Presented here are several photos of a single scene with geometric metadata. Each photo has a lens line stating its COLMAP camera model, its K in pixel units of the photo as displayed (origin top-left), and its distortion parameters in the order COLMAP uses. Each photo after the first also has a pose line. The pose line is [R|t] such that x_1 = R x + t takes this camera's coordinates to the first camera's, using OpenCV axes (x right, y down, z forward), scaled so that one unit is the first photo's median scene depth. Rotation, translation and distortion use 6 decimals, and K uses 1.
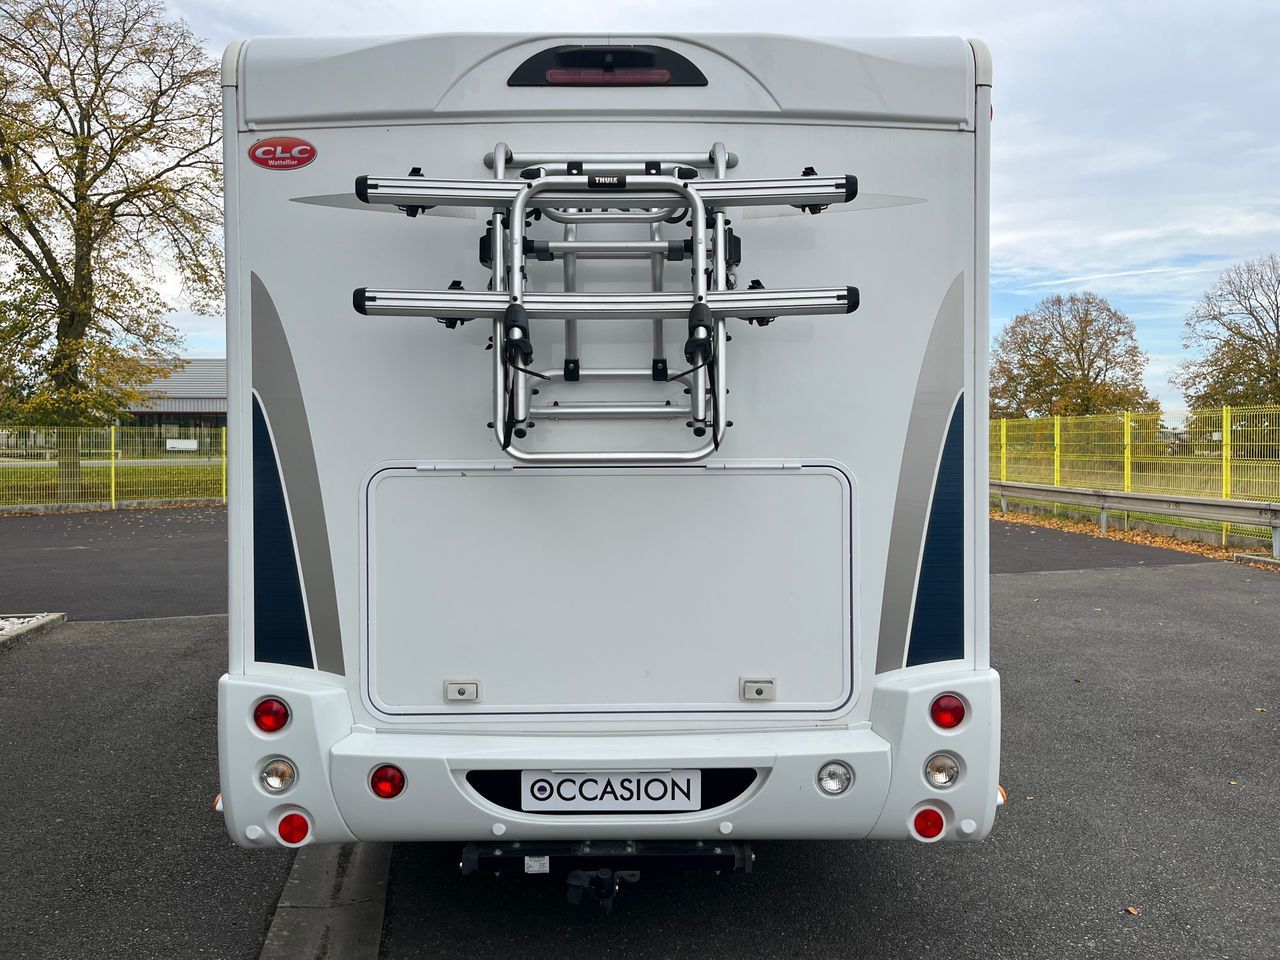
lens RADIAL K [[966.3, 0, 640.0], [0, 966.3, 480.0], [0, 0, 1]] dist [0.061009, -0.082231]
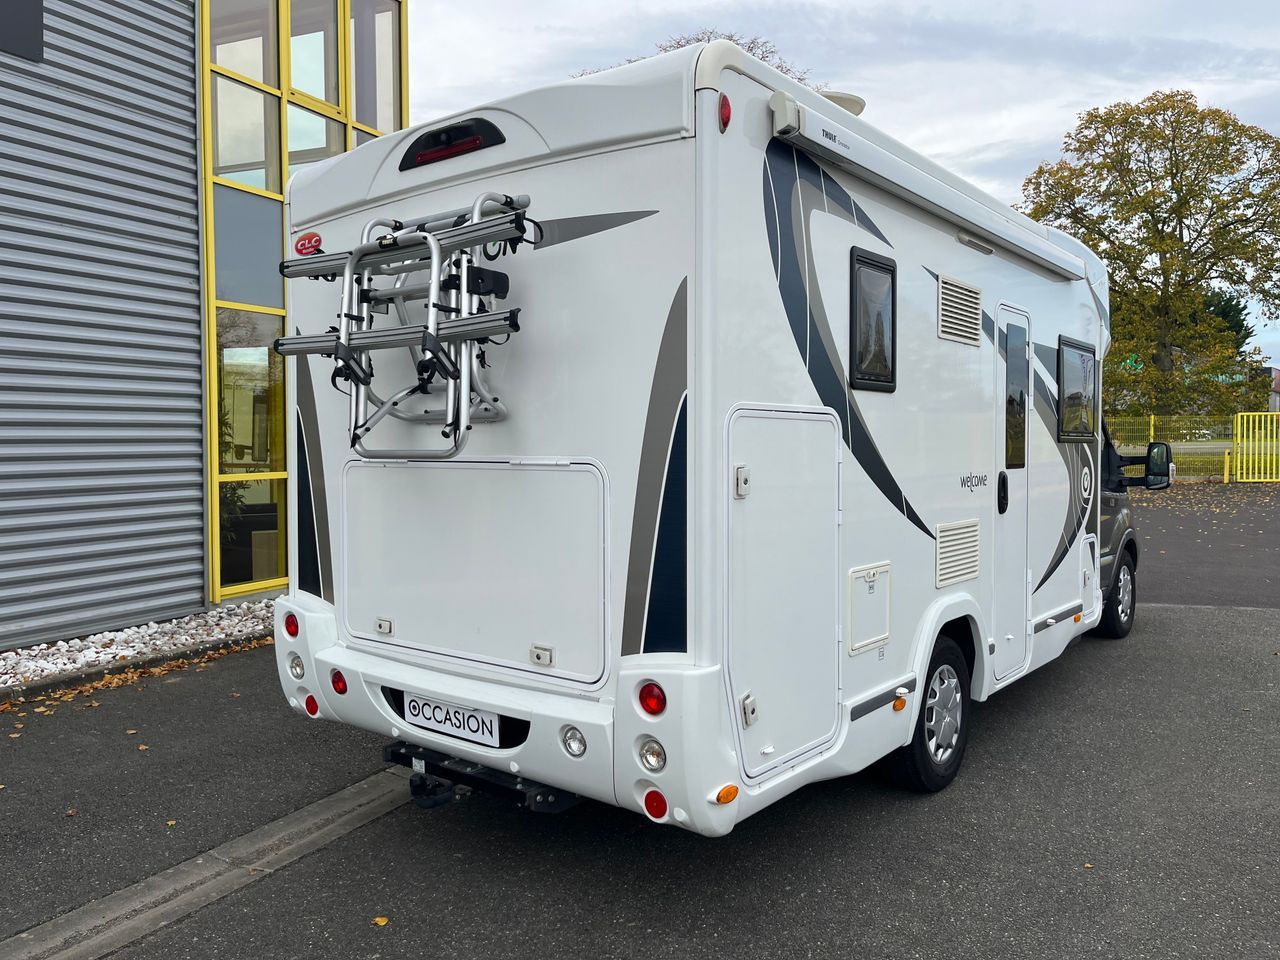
lens RADIAL K [[955.9, 0, 640.0], [0, 955.9, 480.0], [0, 0, 1]] dist [0.028878, 0.002758]
pose [[0.781530, 0.025927, -0.623329, 0.931361], [-0.017615, 0.999655, 0.019494, -0.018119], [0.623619, -0.004255, 0.781717, 0.182545]]
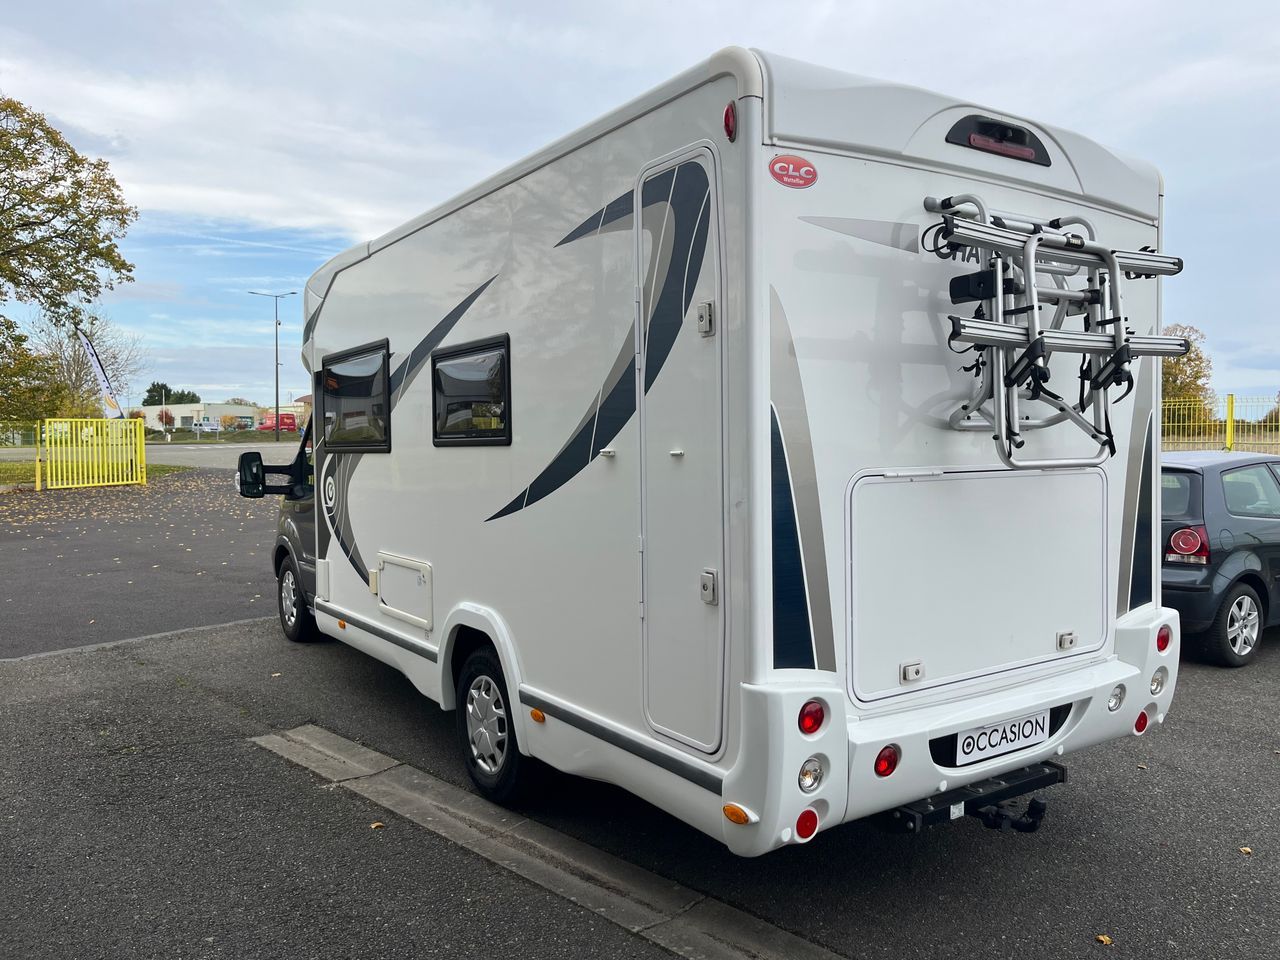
lens RADIAL K [[971.5, 0, 640.0], [0, 971.5, 480.0], [0, 0, 1]] dist [0.030055, 0.004029]
pose [[0.829970, -0.026701, 0.557168, -1.082302], [0.021603, 0.999643, 0.015725, -0.030151], [-0.557389, -0.001015, 0.830251, 0.238681]]
